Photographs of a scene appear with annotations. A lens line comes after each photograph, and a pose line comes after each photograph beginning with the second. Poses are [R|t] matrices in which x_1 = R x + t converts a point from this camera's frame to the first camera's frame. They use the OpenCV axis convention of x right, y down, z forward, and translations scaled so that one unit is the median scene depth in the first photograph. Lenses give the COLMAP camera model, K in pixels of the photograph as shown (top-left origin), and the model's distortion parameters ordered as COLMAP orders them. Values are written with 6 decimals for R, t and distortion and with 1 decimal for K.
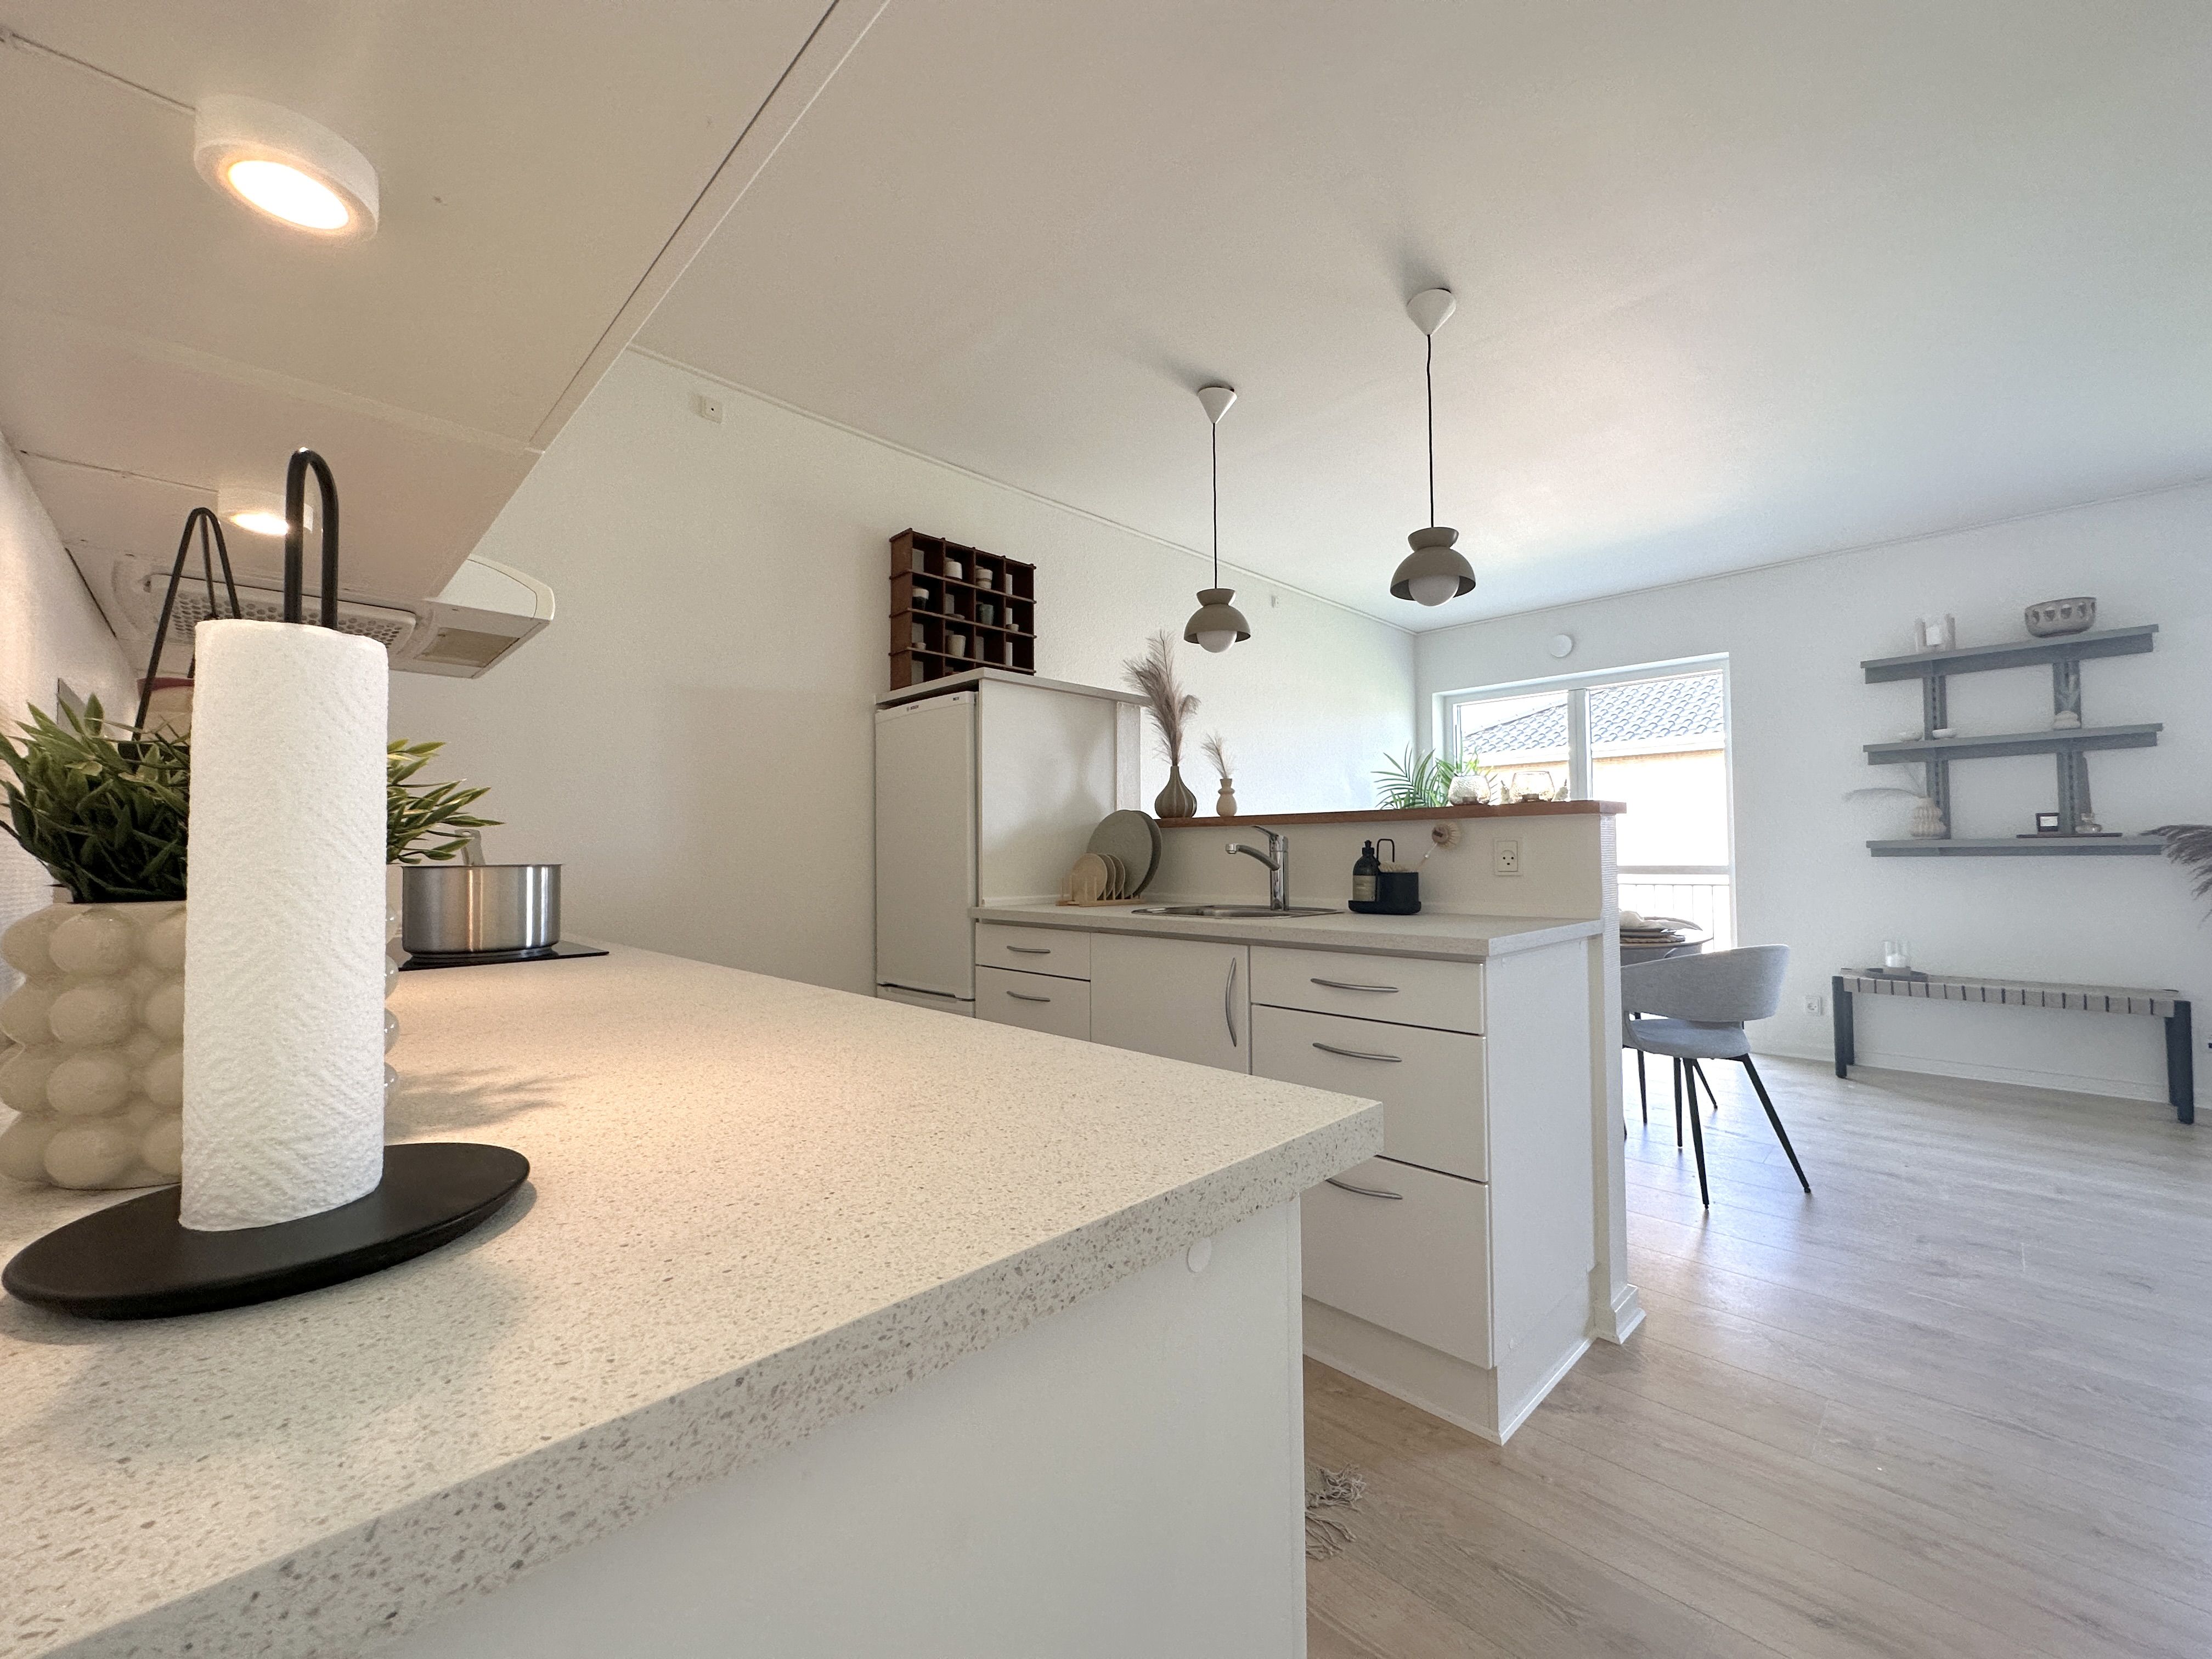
lens RADIAL K [[882.8, 0, 1107.5], [0, 882.8, 820.2], [0, 0, 1]] dist [-0.002181, 0.000679]
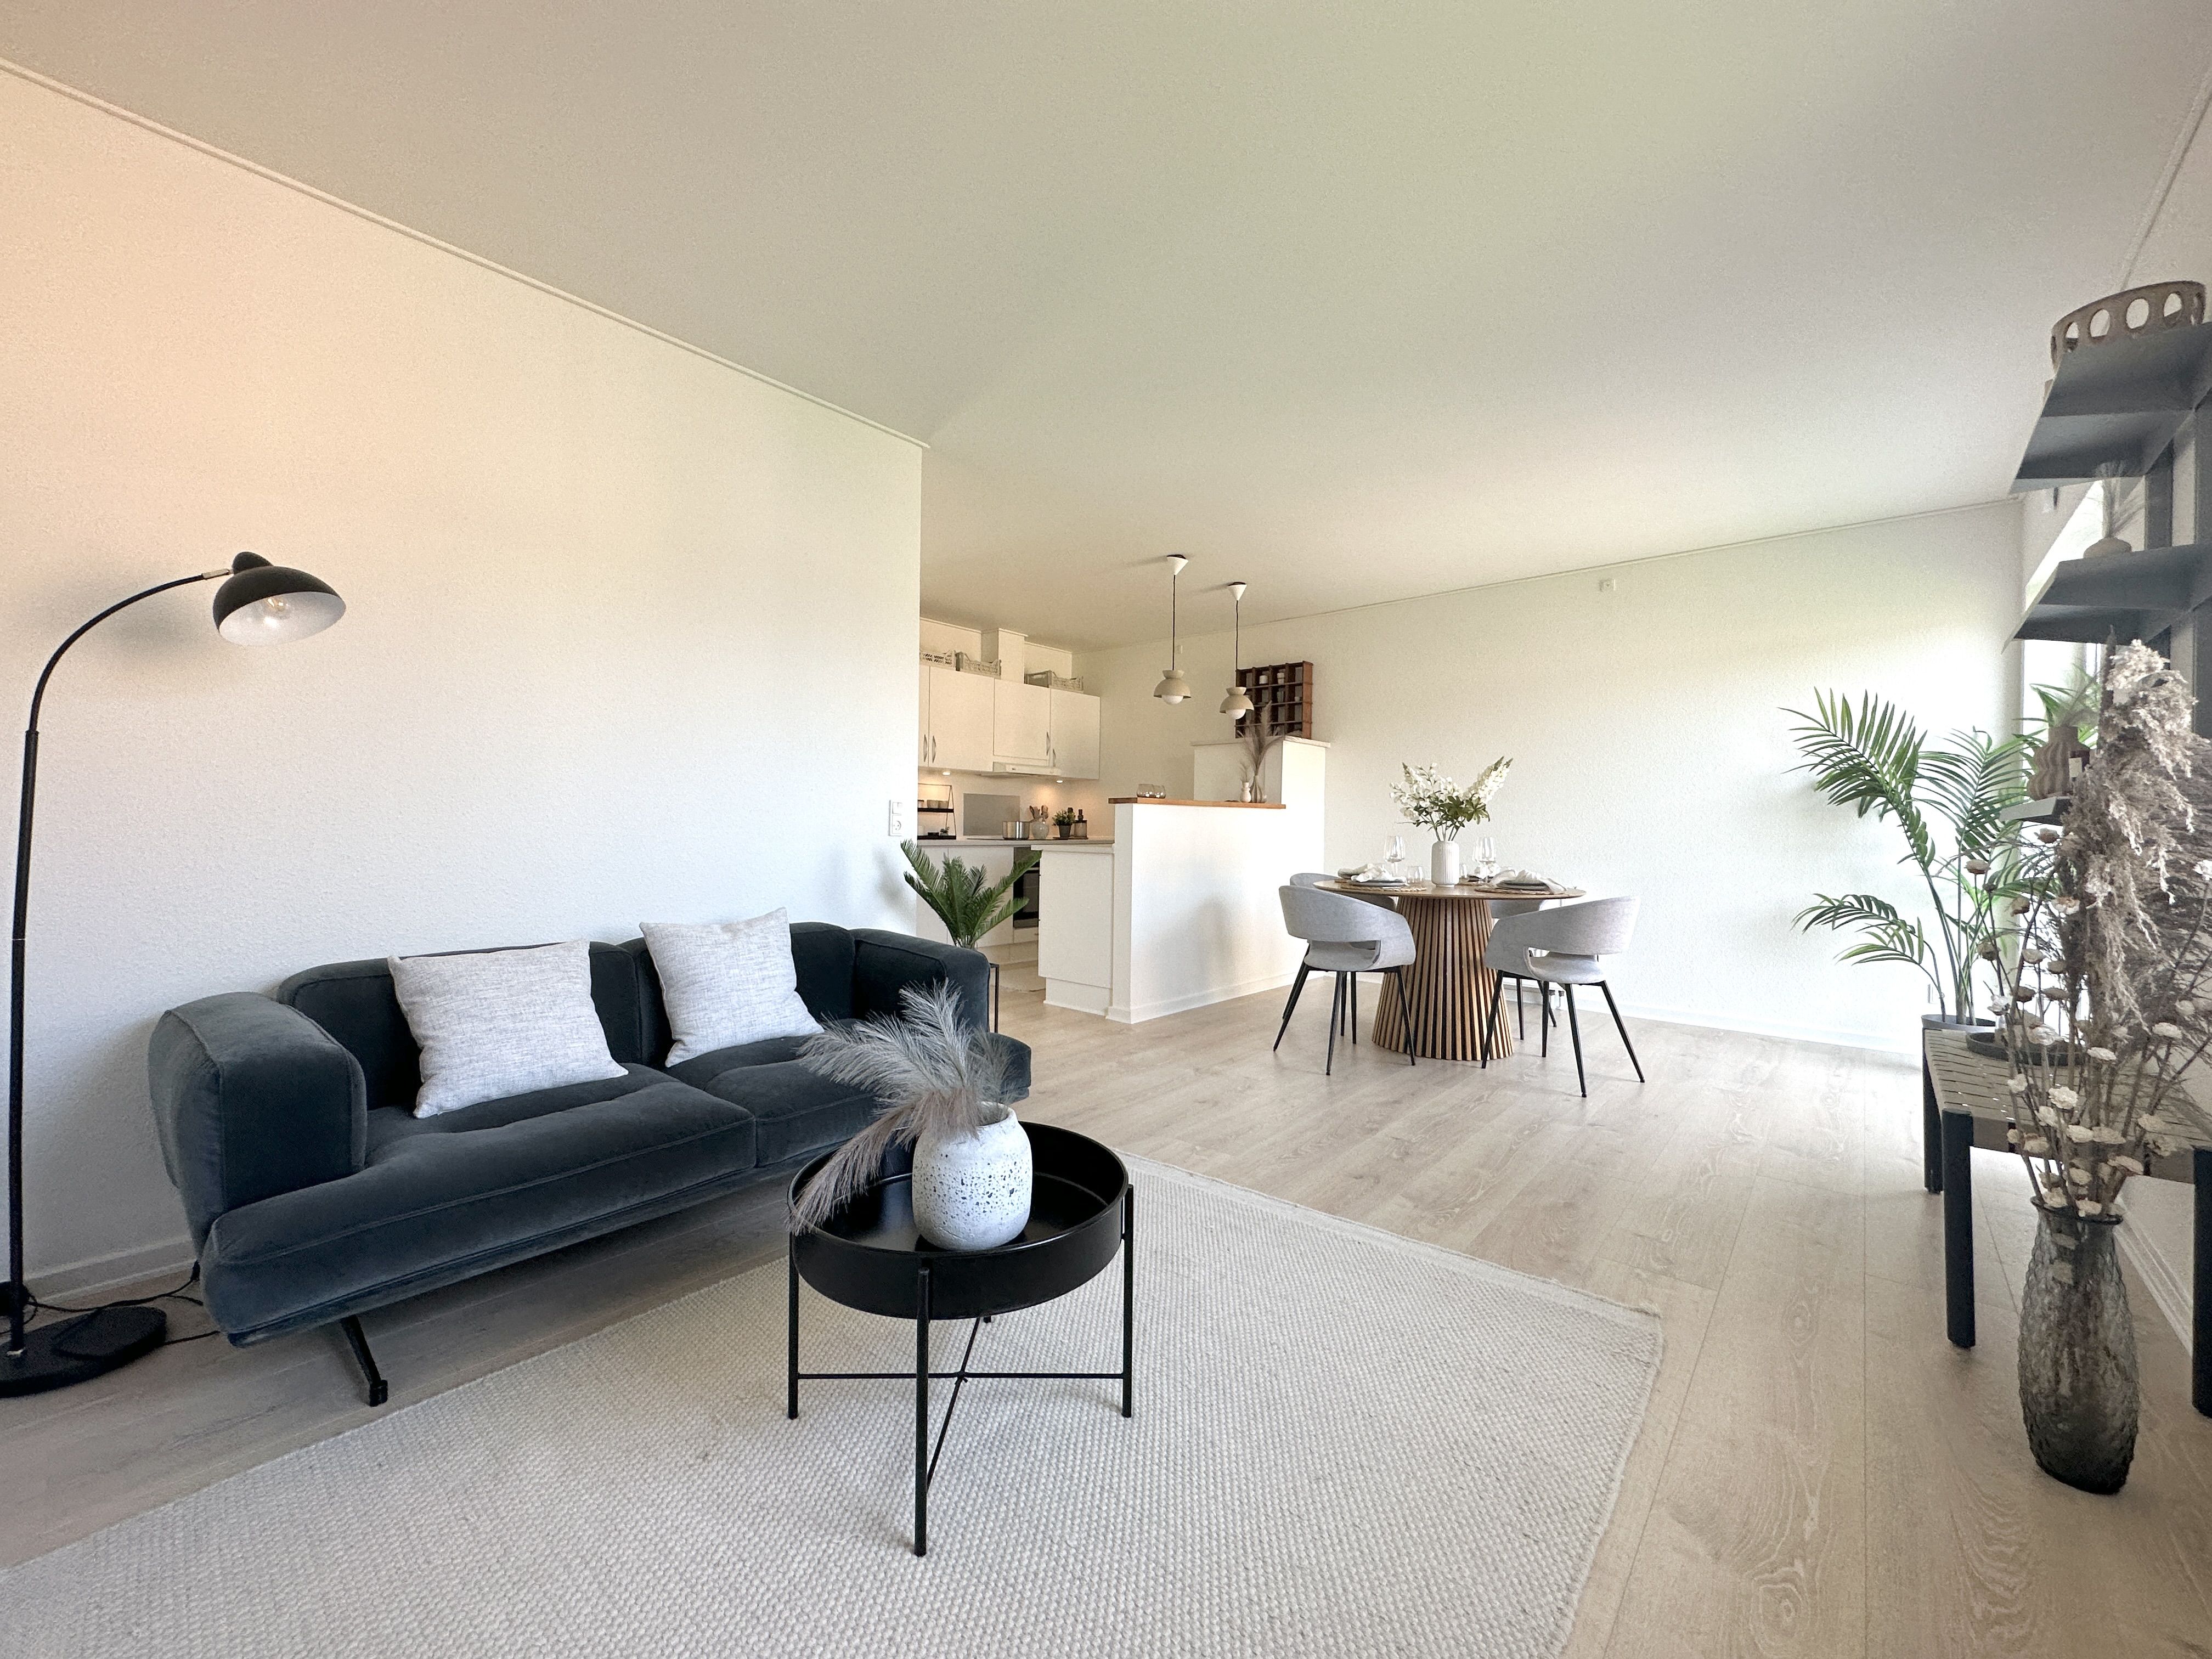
lens RADIAL K [[882.8, 0, 1104.3], [0, 882.8, 826.5], [0, 0, 1]] dist [-0.002181, 0.000679]
pose [[0.078746, 0.005377, -0.996880, 2.023303], [0.030579, 0.999502, 0.007807, 0.020485], [0.996426, -0.031098, 0.078542, 0.548287]]
